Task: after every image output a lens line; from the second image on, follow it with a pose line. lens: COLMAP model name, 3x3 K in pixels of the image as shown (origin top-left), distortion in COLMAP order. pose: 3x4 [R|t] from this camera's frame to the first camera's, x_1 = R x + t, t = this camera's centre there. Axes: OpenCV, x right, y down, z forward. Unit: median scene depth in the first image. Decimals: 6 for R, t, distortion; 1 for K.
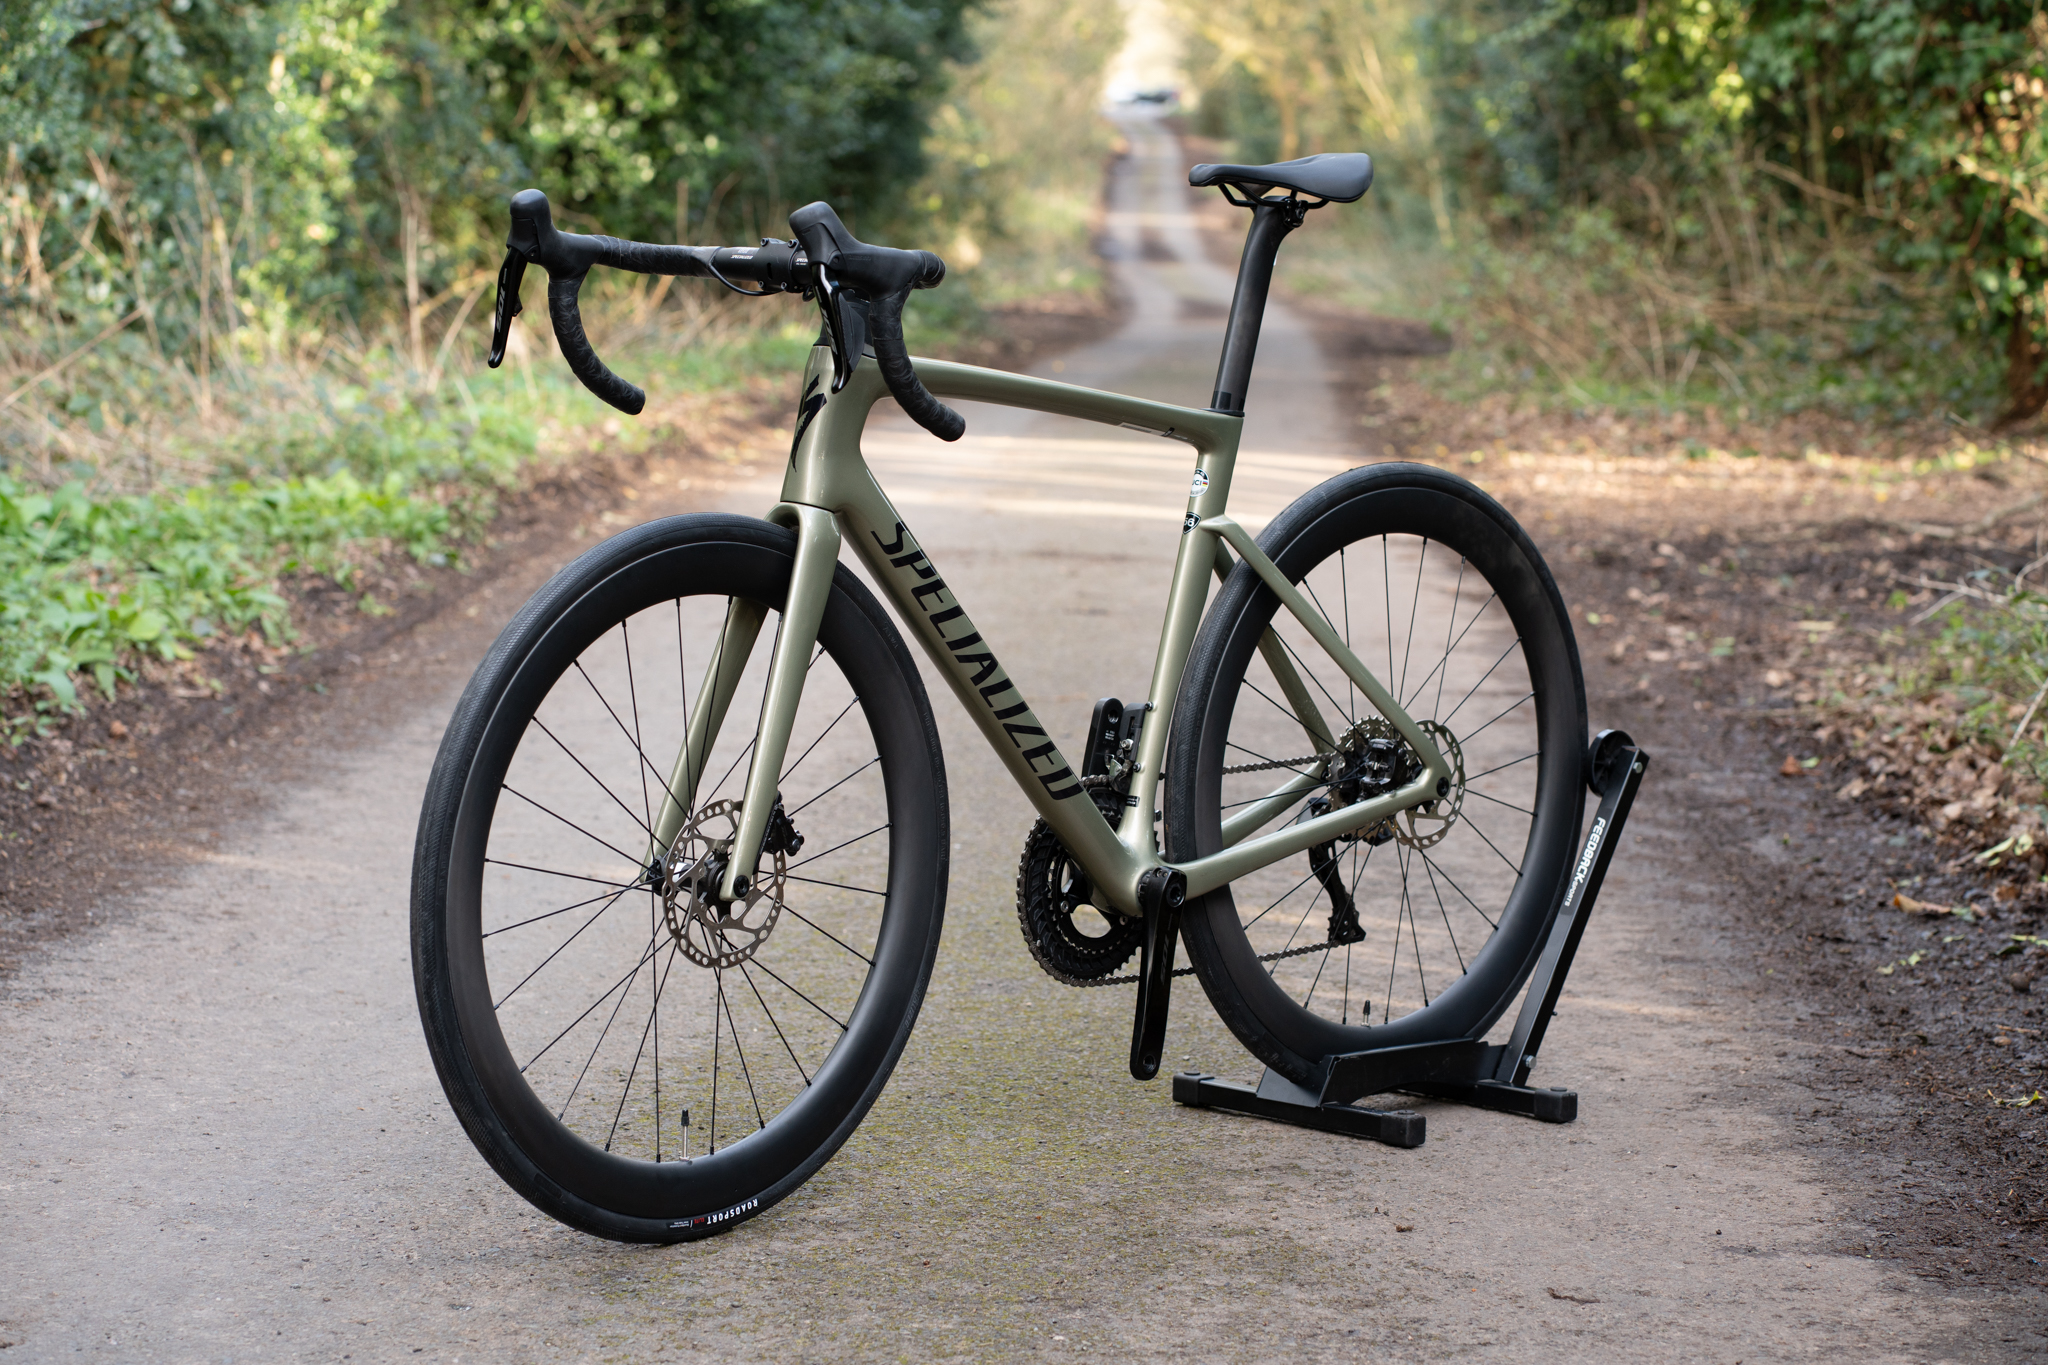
lens RADIAL K [[5217.0, 0, 1025.6], [0, 5217.0, 676.2], [0, 0, 1]] dist [0.029519, 0.000000]
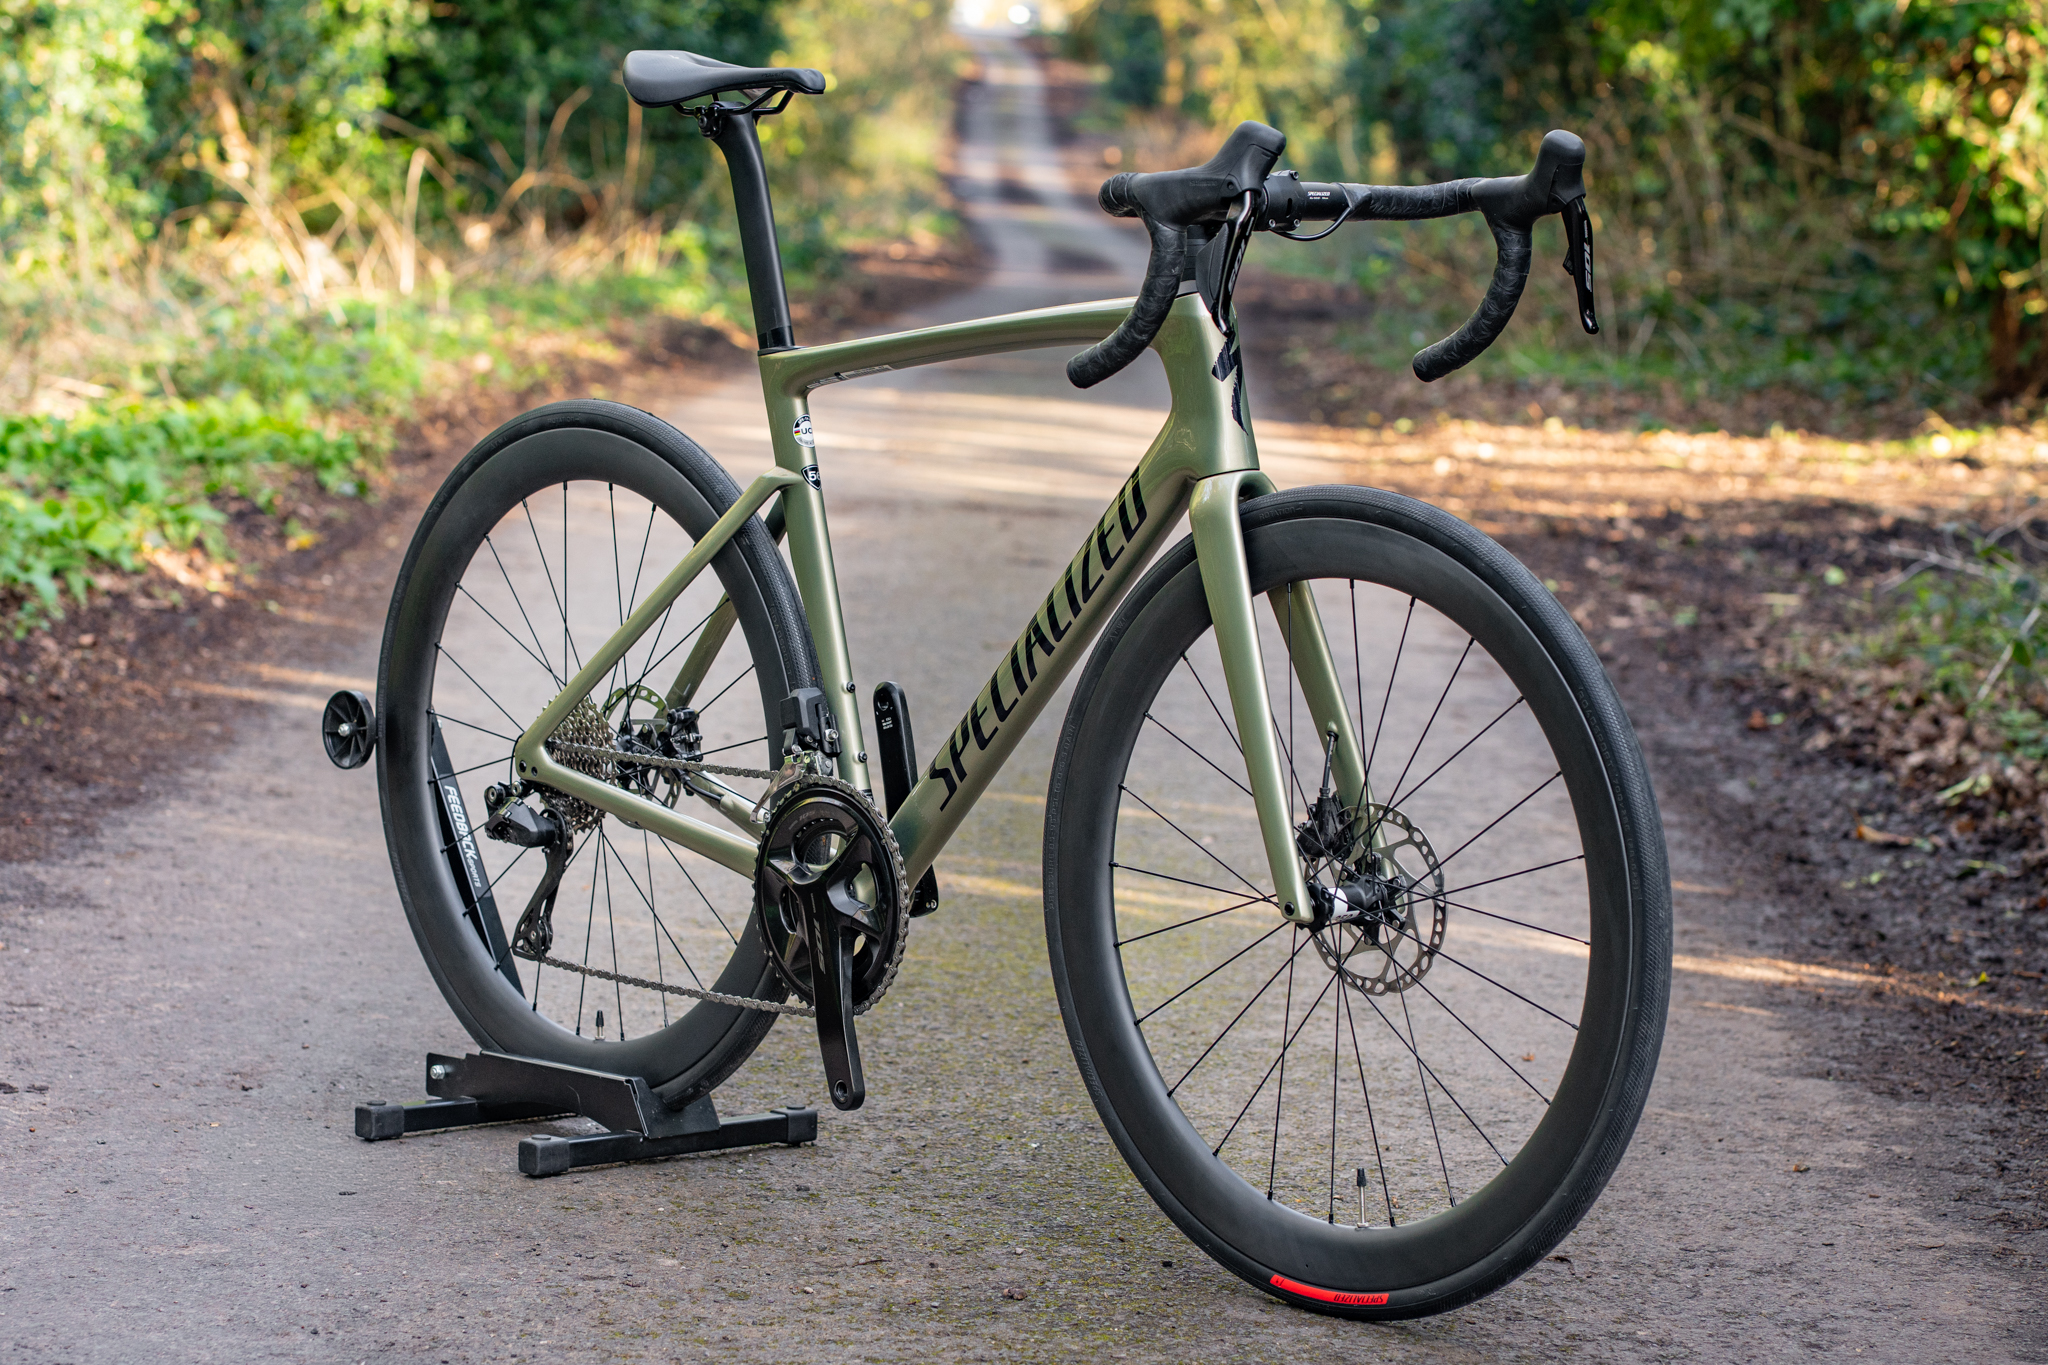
lens RADIAL K [[6100.3, 0, 982.4], [0, 6100.3, 619.5], [0, 0, 1]] dist [0.155462, 0.000000]
pose [[0.999279, 0.030393, 0.022747, -0.026010], [-0.030139, 0.999480, -0.011424, 0.013443], [-0.023082, 0.010730, 0.999676, -0.152168]]
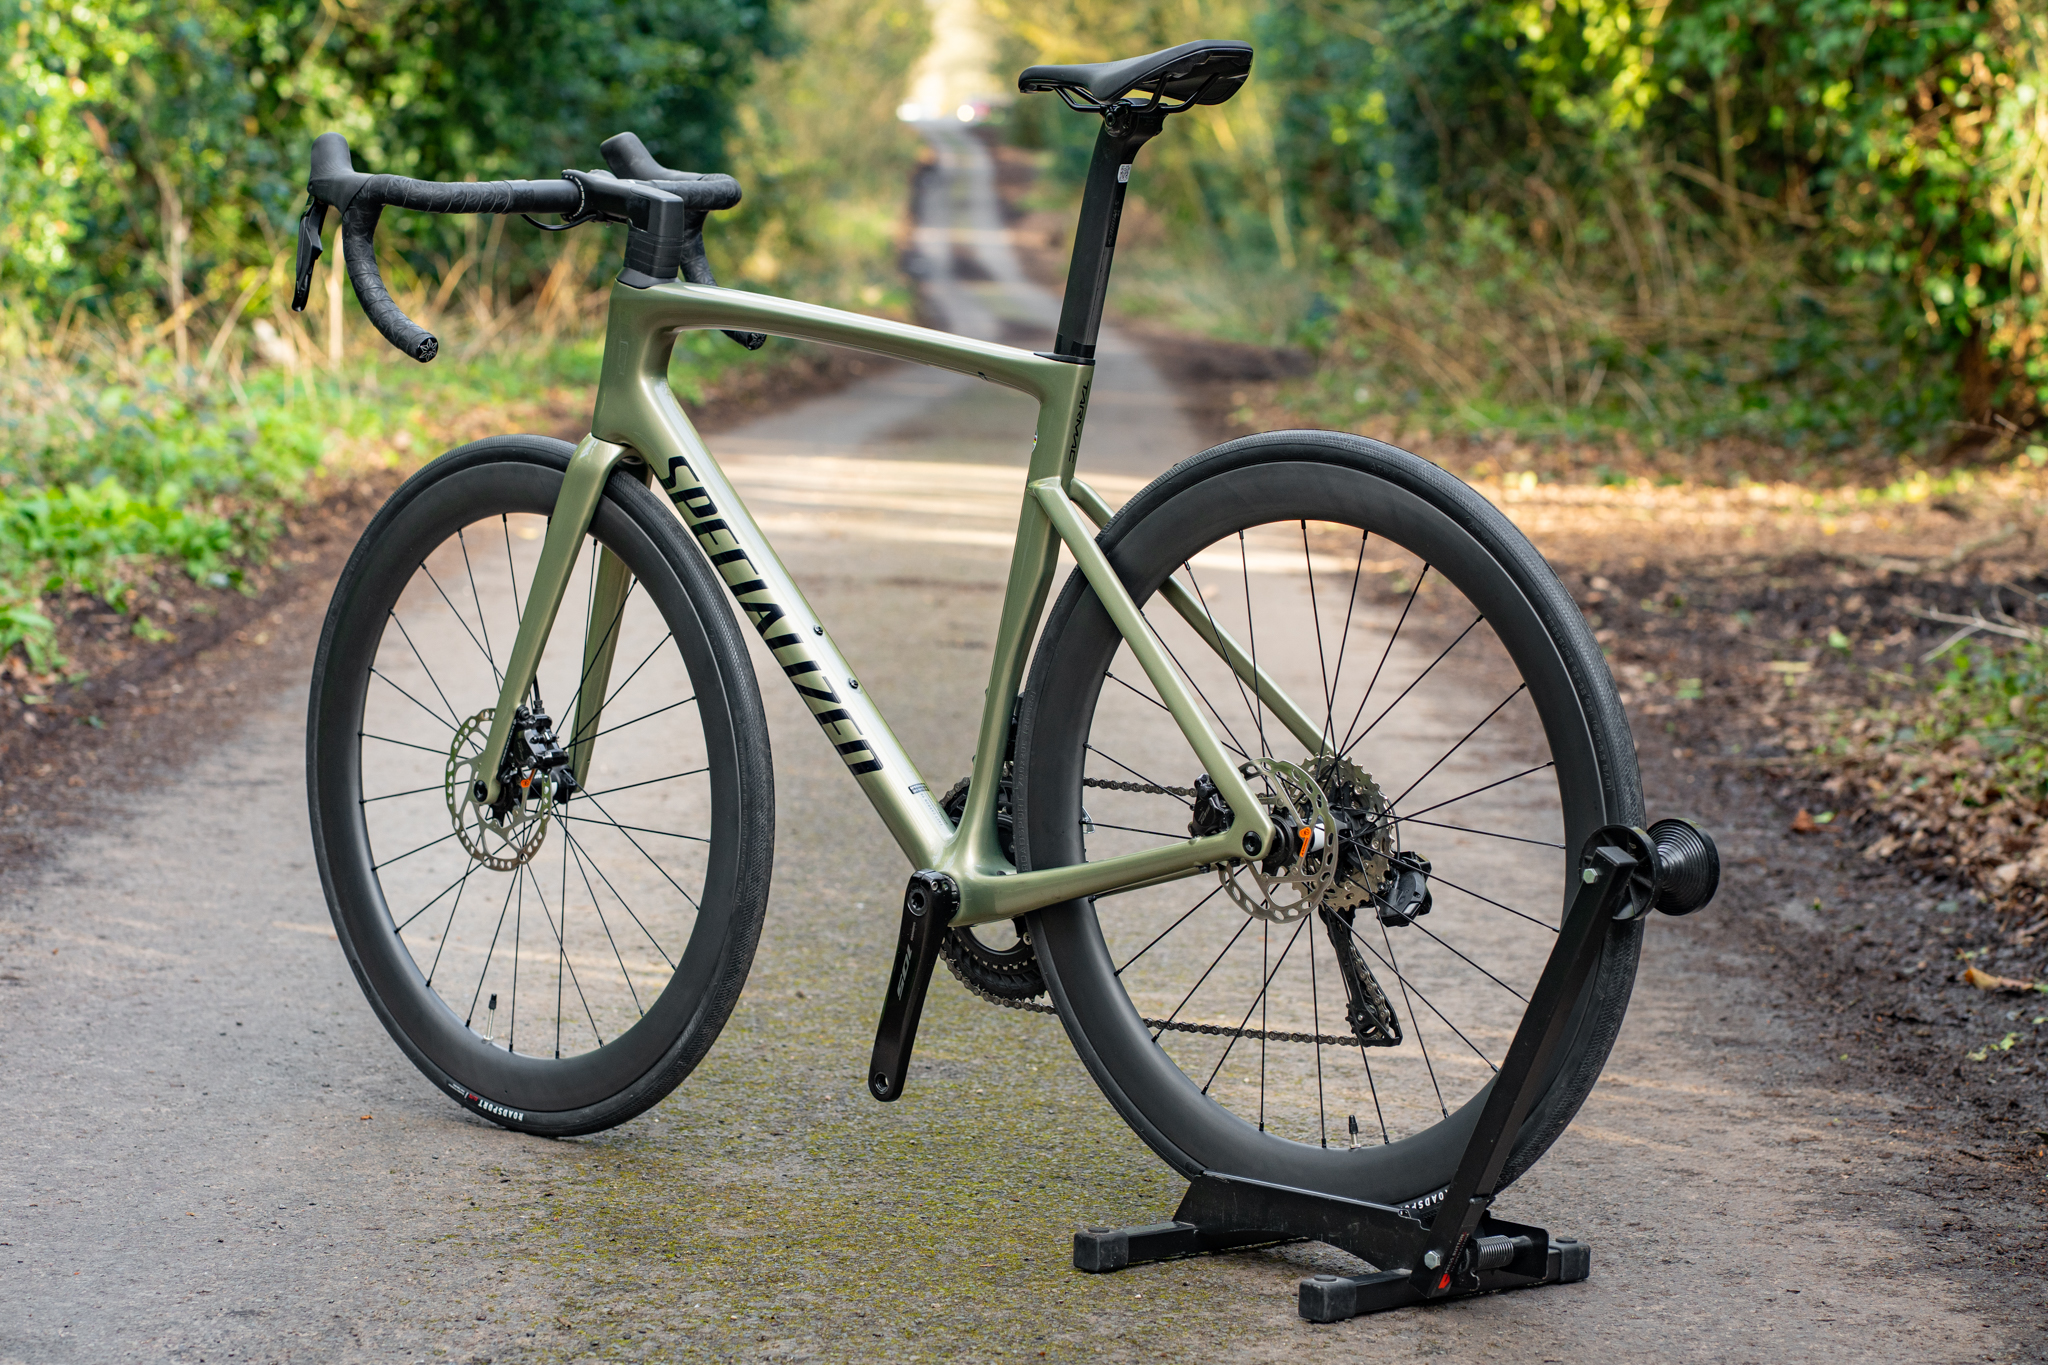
lens RADIAL K [[5683.0, 0, 1021.1], [0, 5683.0, 688.5], [0, 0, 1]] dist [0.035733, 0.000000]
pose [[0.999331, 0.007622, 0.035774, -0.014932], [-0.007336, 0.999940, -0.008141, 0.003252], [-0.035834, 0.007873, 0.999327, 0.050567]]
